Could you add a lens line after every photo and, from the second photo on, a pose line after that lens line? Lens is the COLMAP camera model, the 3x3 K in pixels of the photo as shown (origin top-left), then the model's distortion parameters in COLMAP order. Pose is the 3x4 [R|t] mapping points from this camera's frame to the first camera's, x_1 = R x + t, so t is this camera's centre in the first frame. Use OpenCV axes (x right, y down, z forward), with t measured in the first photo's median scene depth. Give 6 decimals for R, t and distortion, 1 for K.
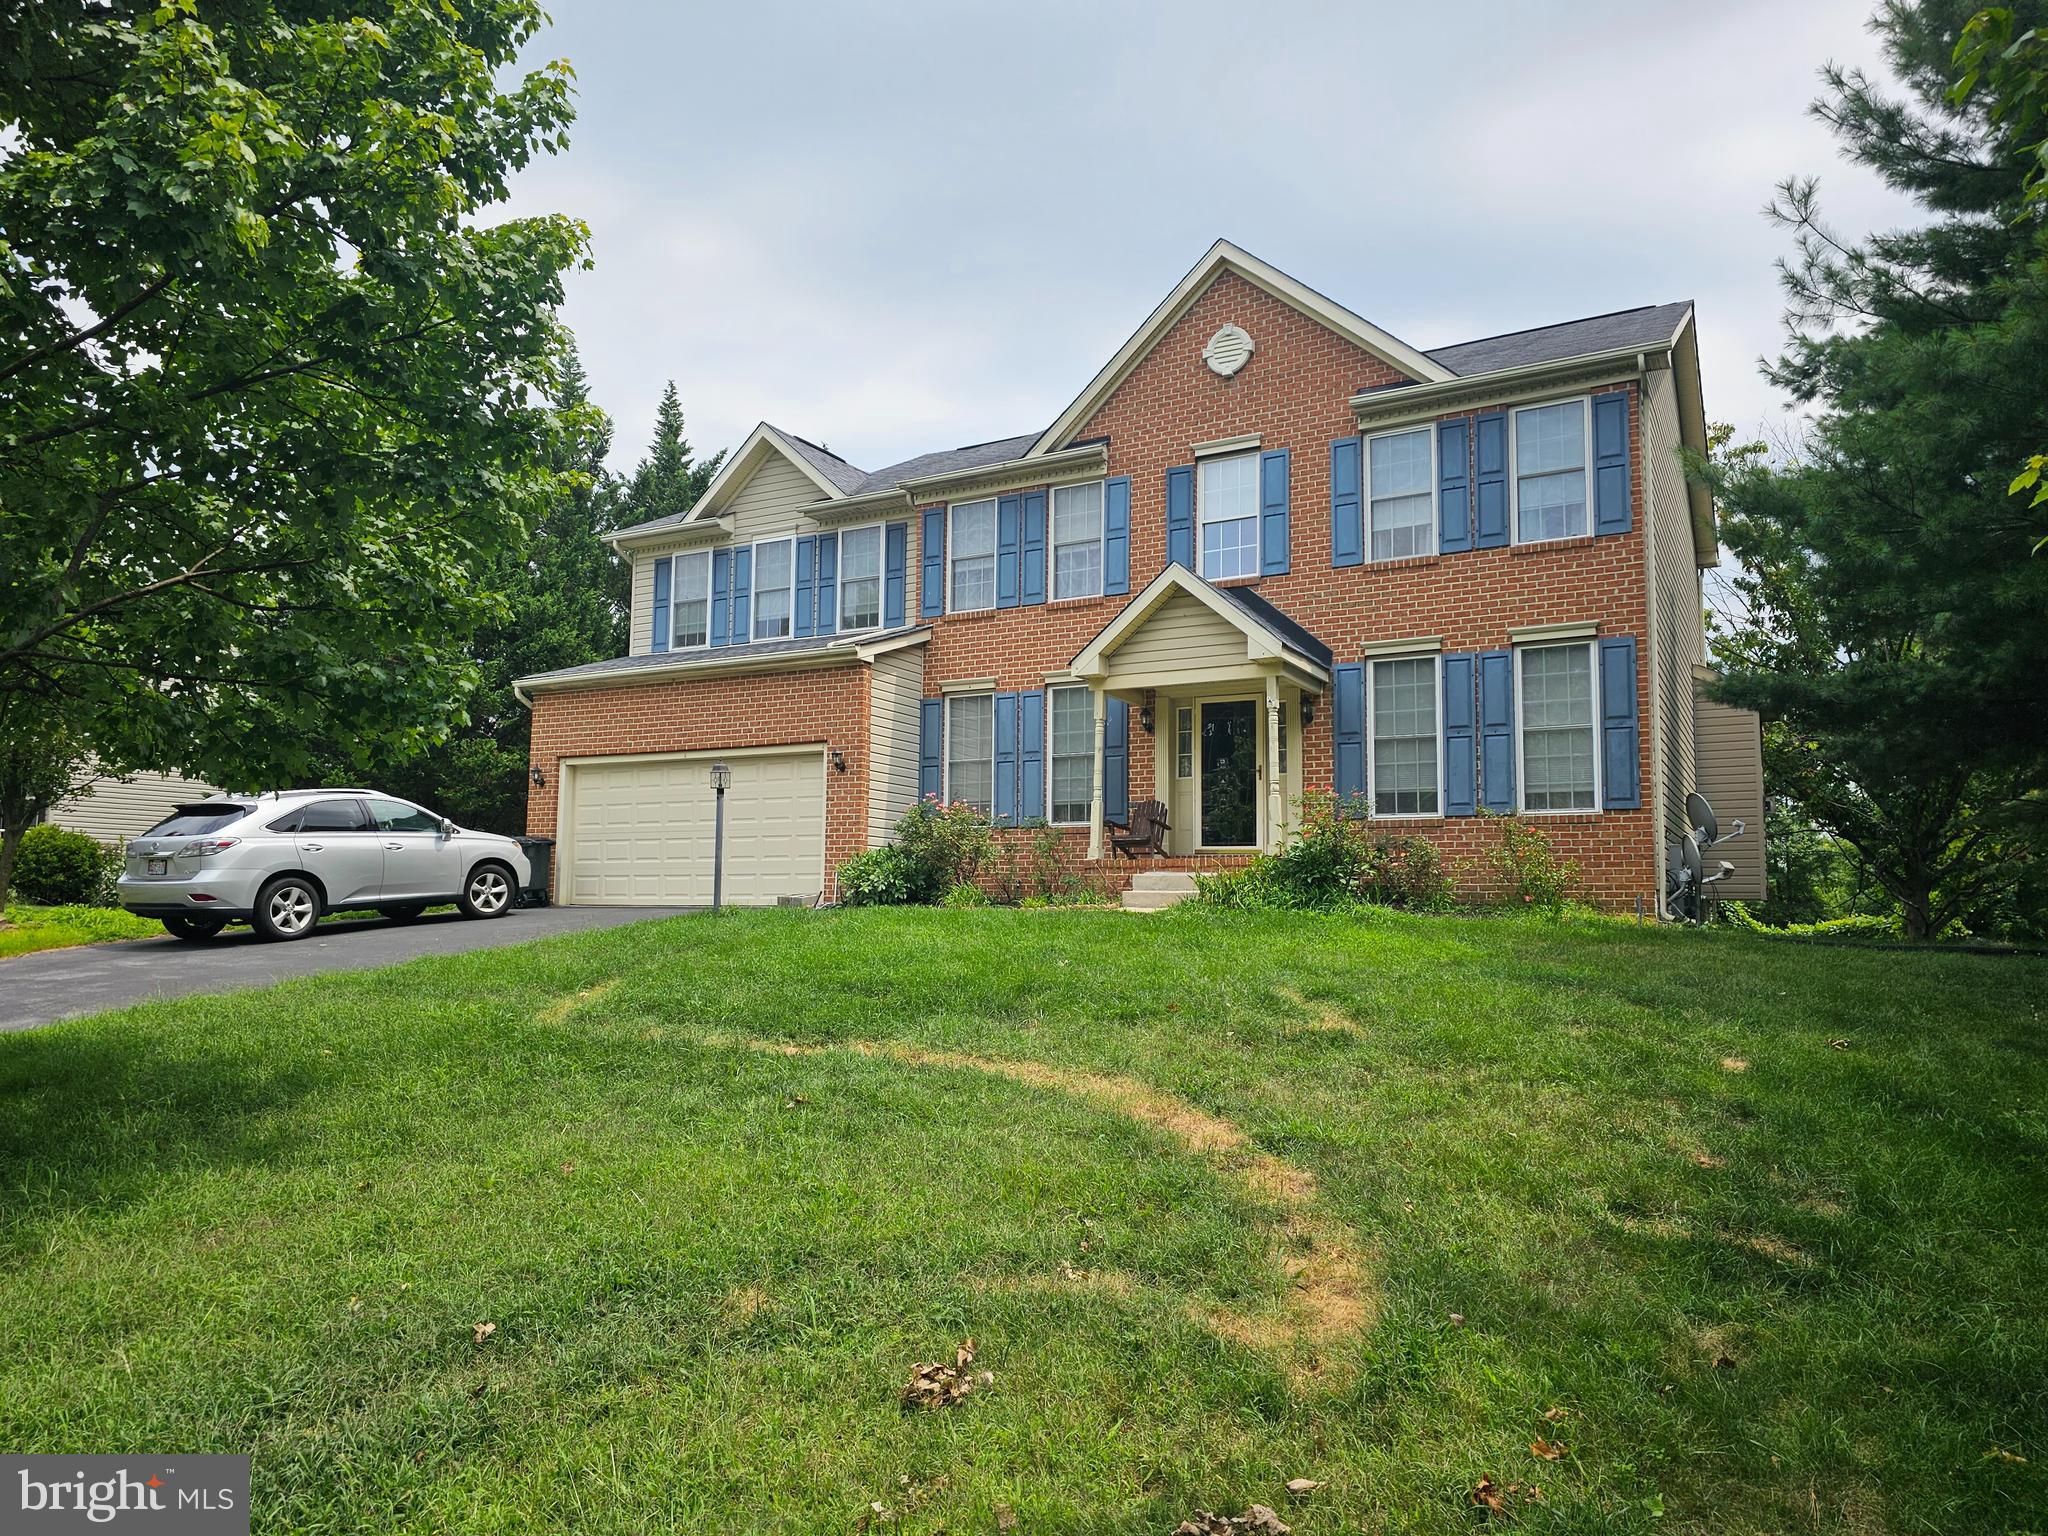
lens RADIAL K [[1348.3, 0, 1029.8], [0, 1348.3, 782.4], [0, 0, 1]] dist [0.114480, -0.173022]
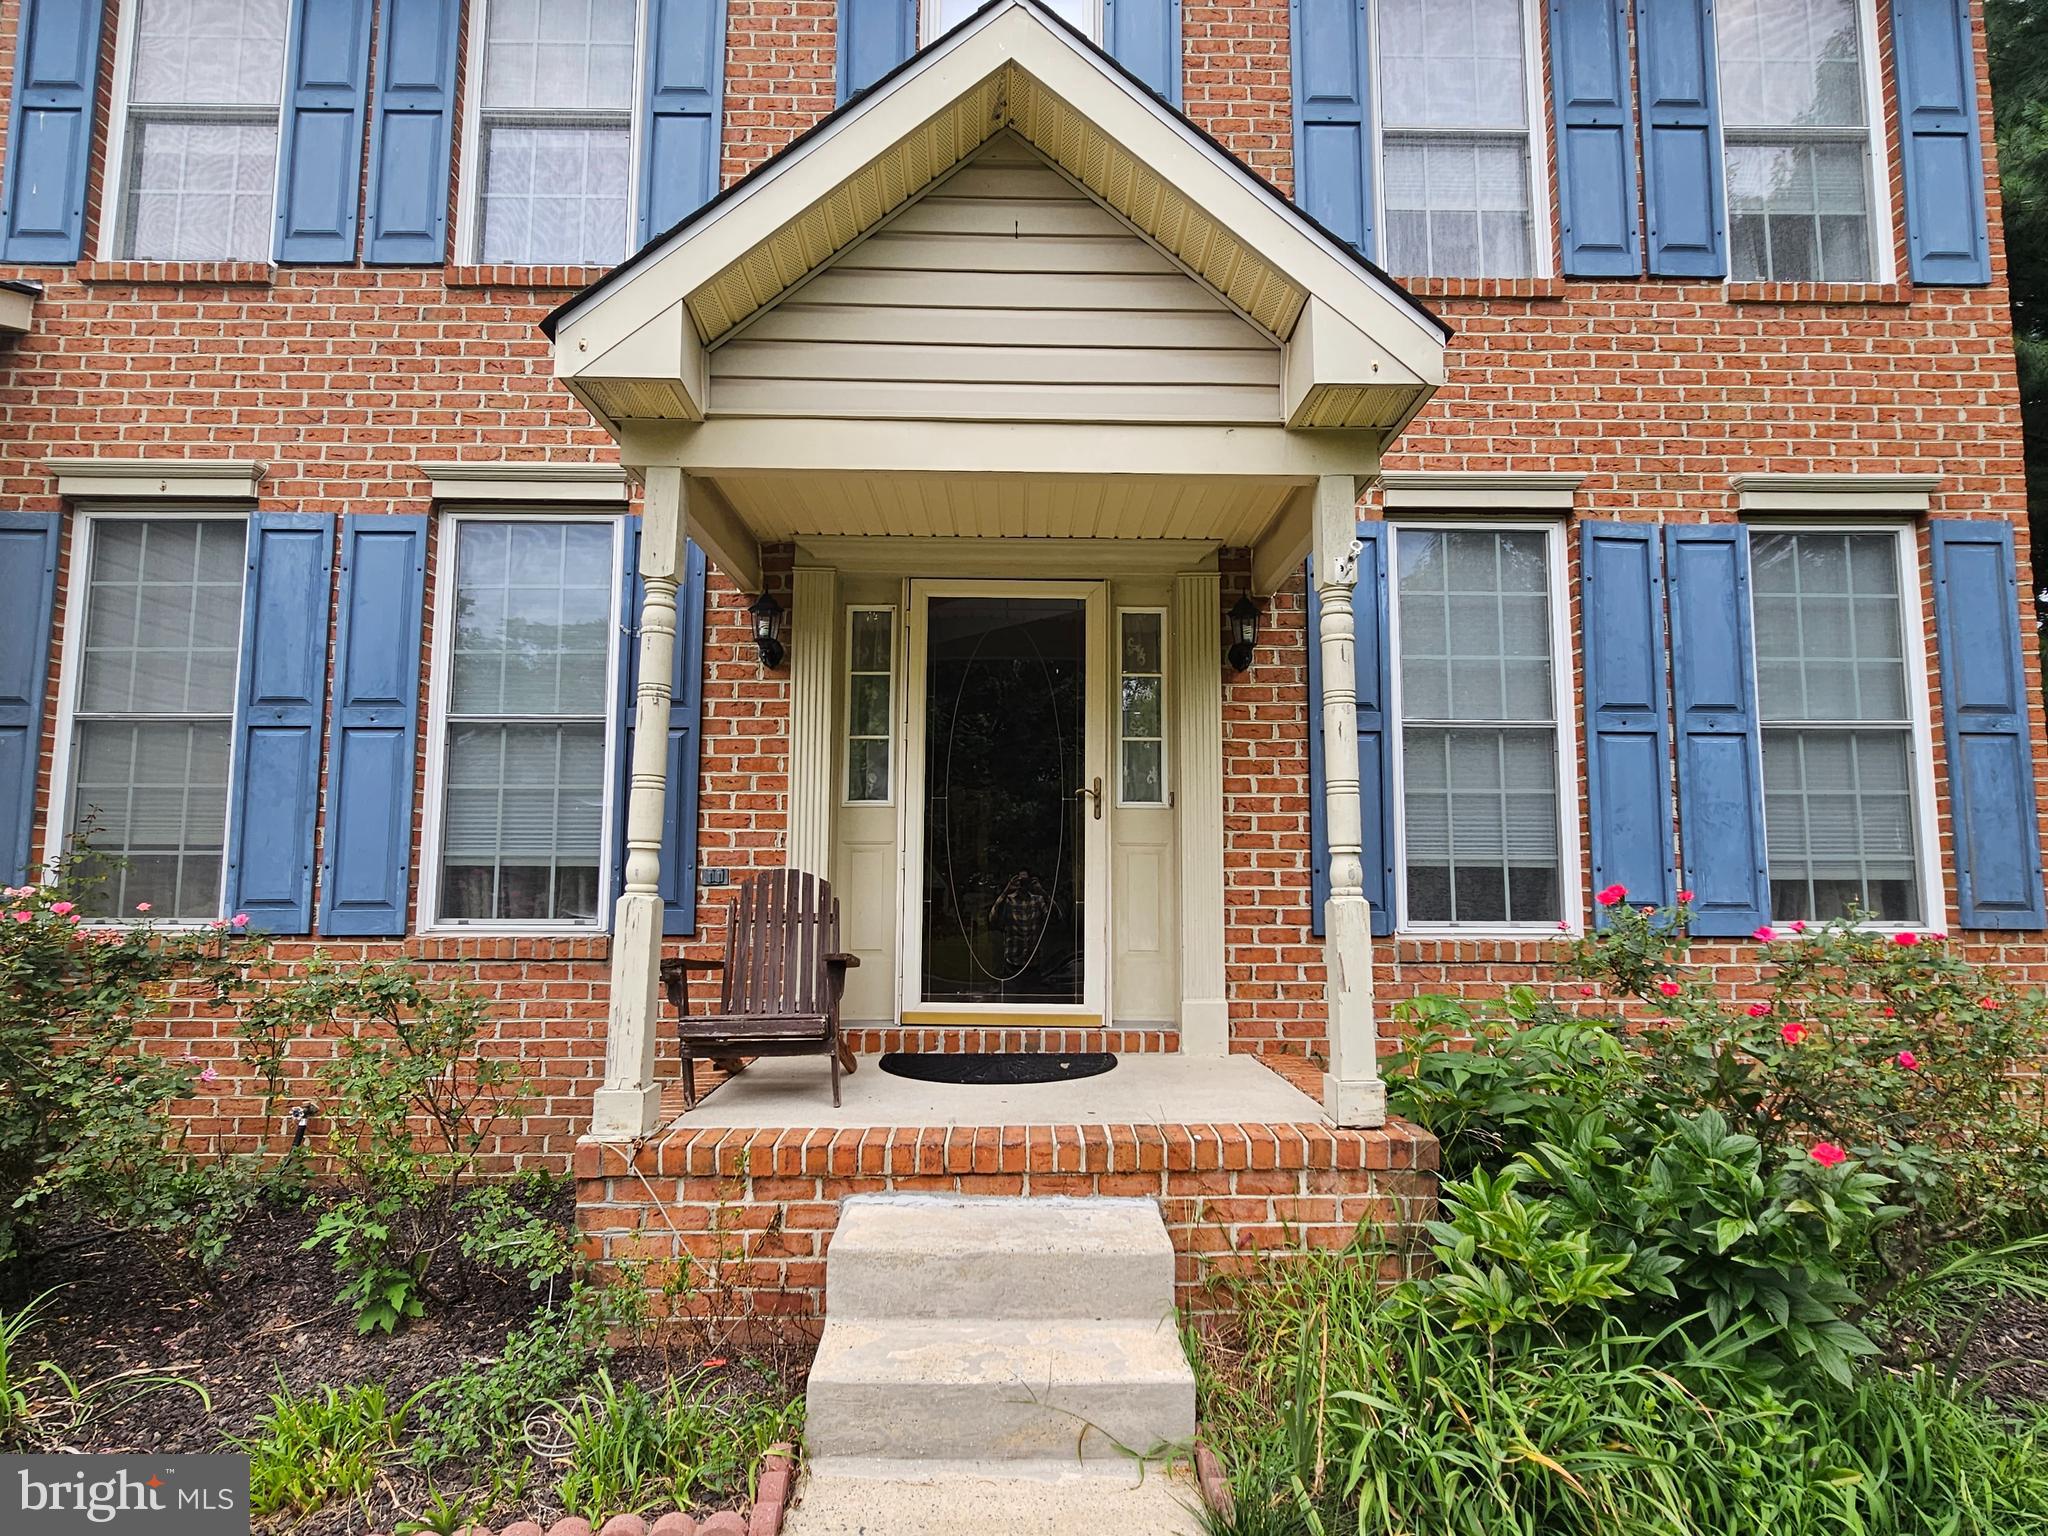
lens RADIAL K [[1062.0, 0, 1028.2], [0, 1062.0, 778.7], [0, 0, 1]] dist [-0.000734, 0.000447]
pose [[0.866104, 0.041451, 0.498142, 0.011660], [-0.043765, 0.999017, -0.007038, -0.009142], [-0.497944, -0.015706, 0.867067, 0.726811]]
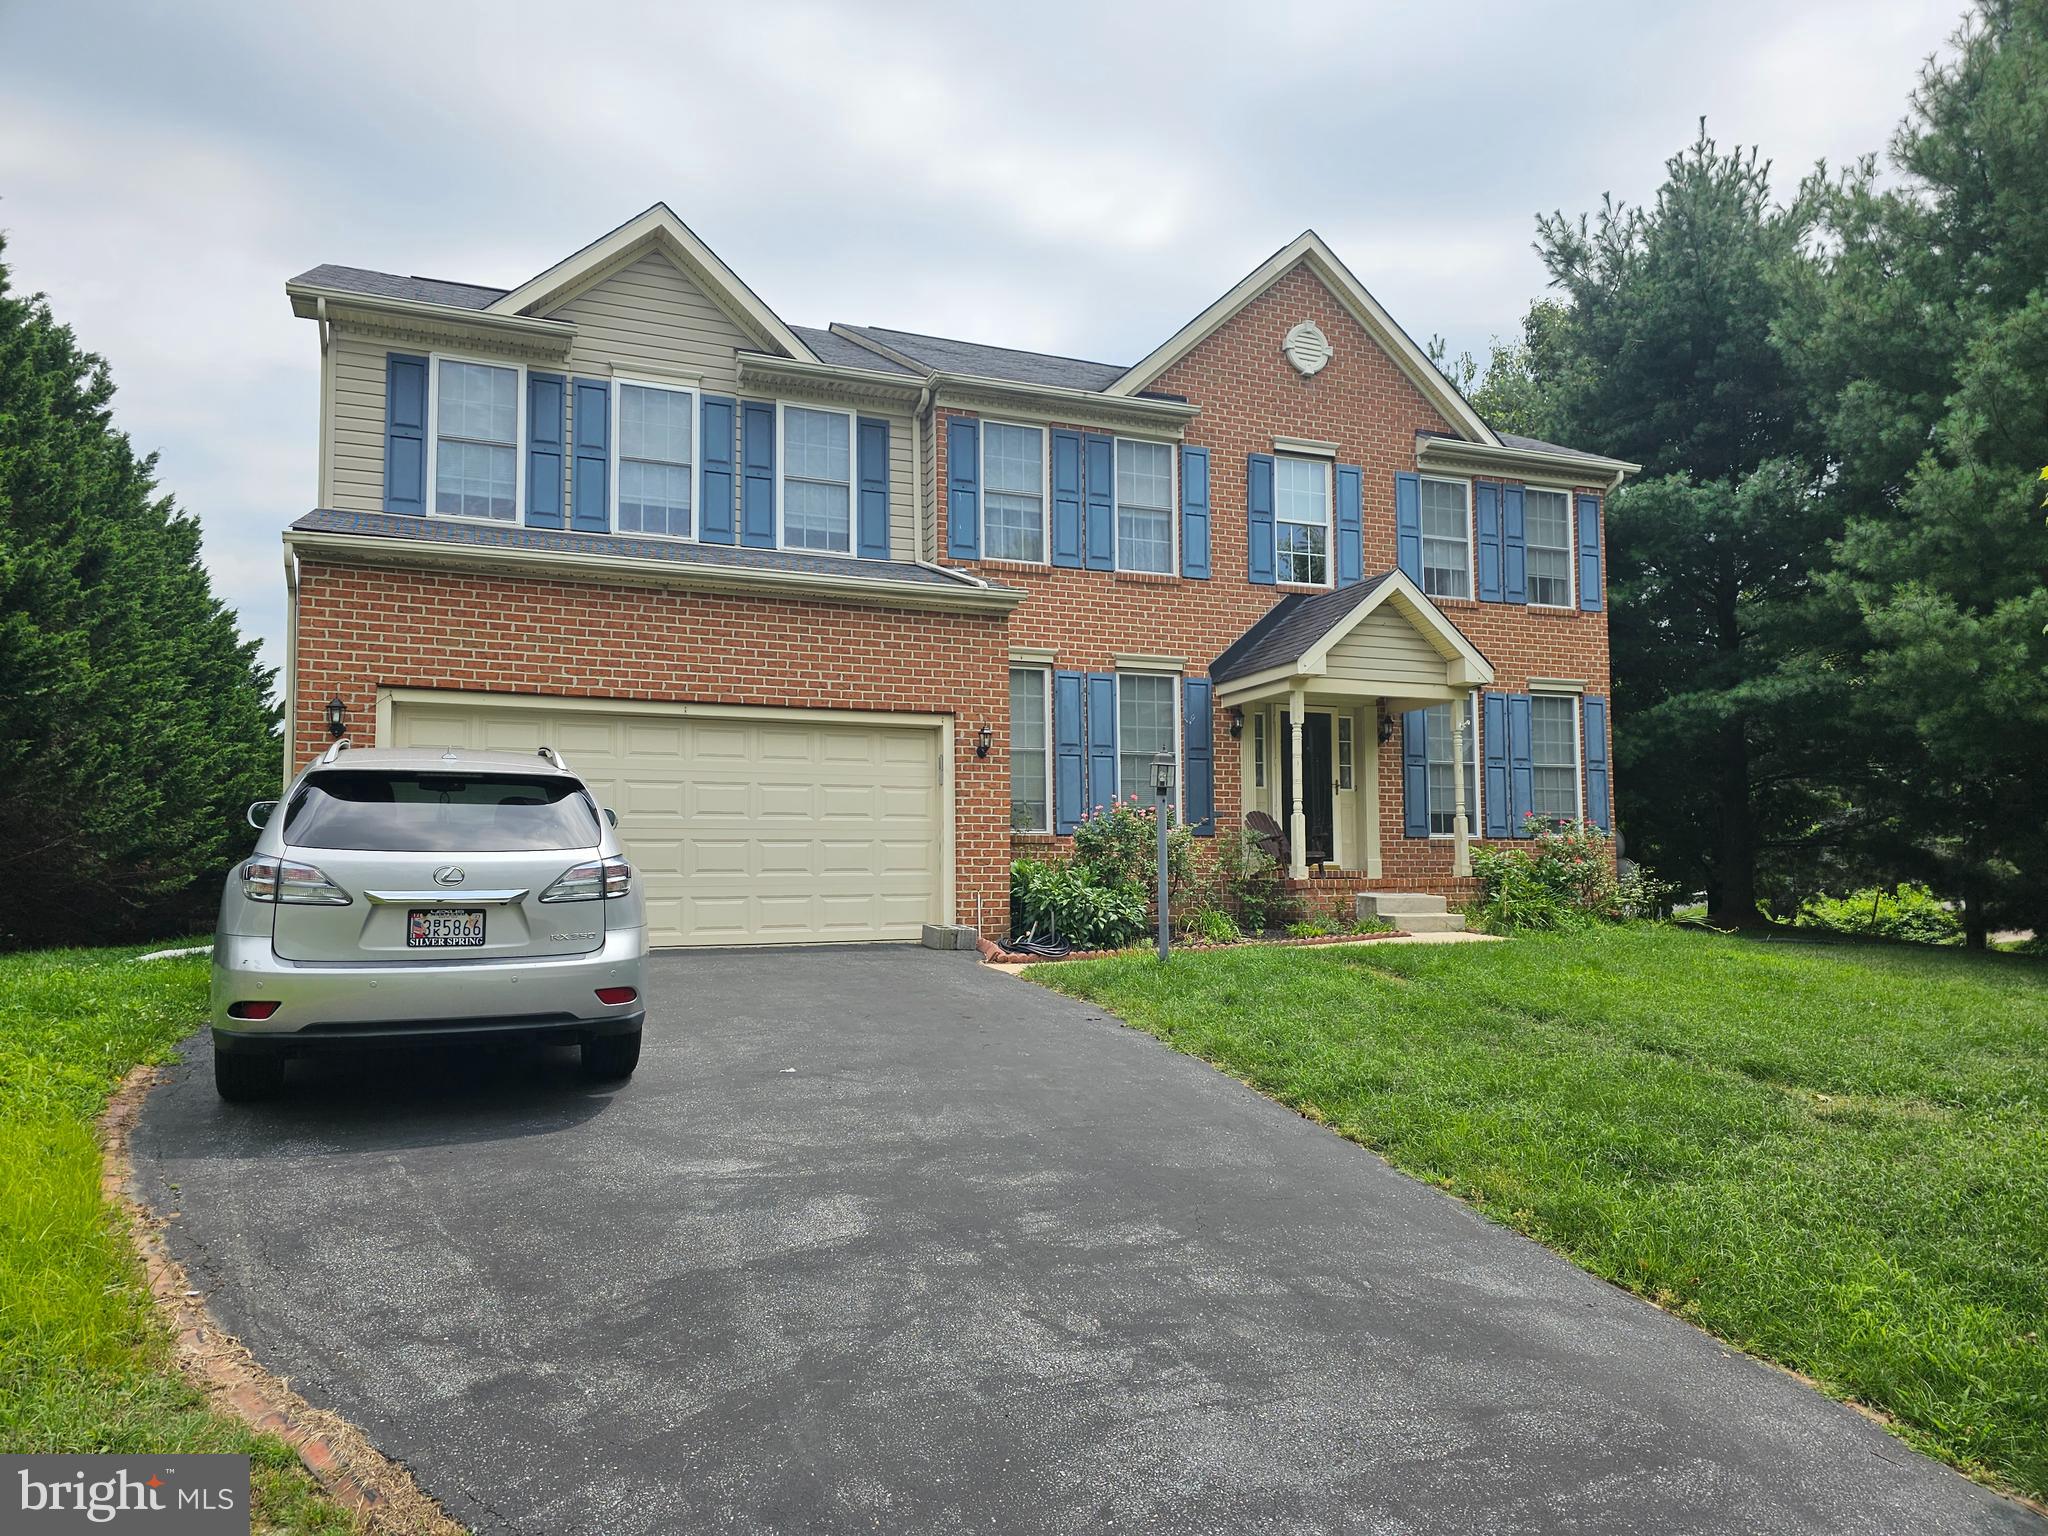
lens RADIAL K [[1348.3, 0, 1029.8], [0, 1348.3, 782.4], [0, 0, 1]] dist [0.114480, -0.173022]
pose [[0.627901, 0.043246, 0.777091, -0.709377], [-0.062782, 0.998016, -0.004813, 0.007594], [-0.775757, -0.045765, 0.629370, 0.522732]]
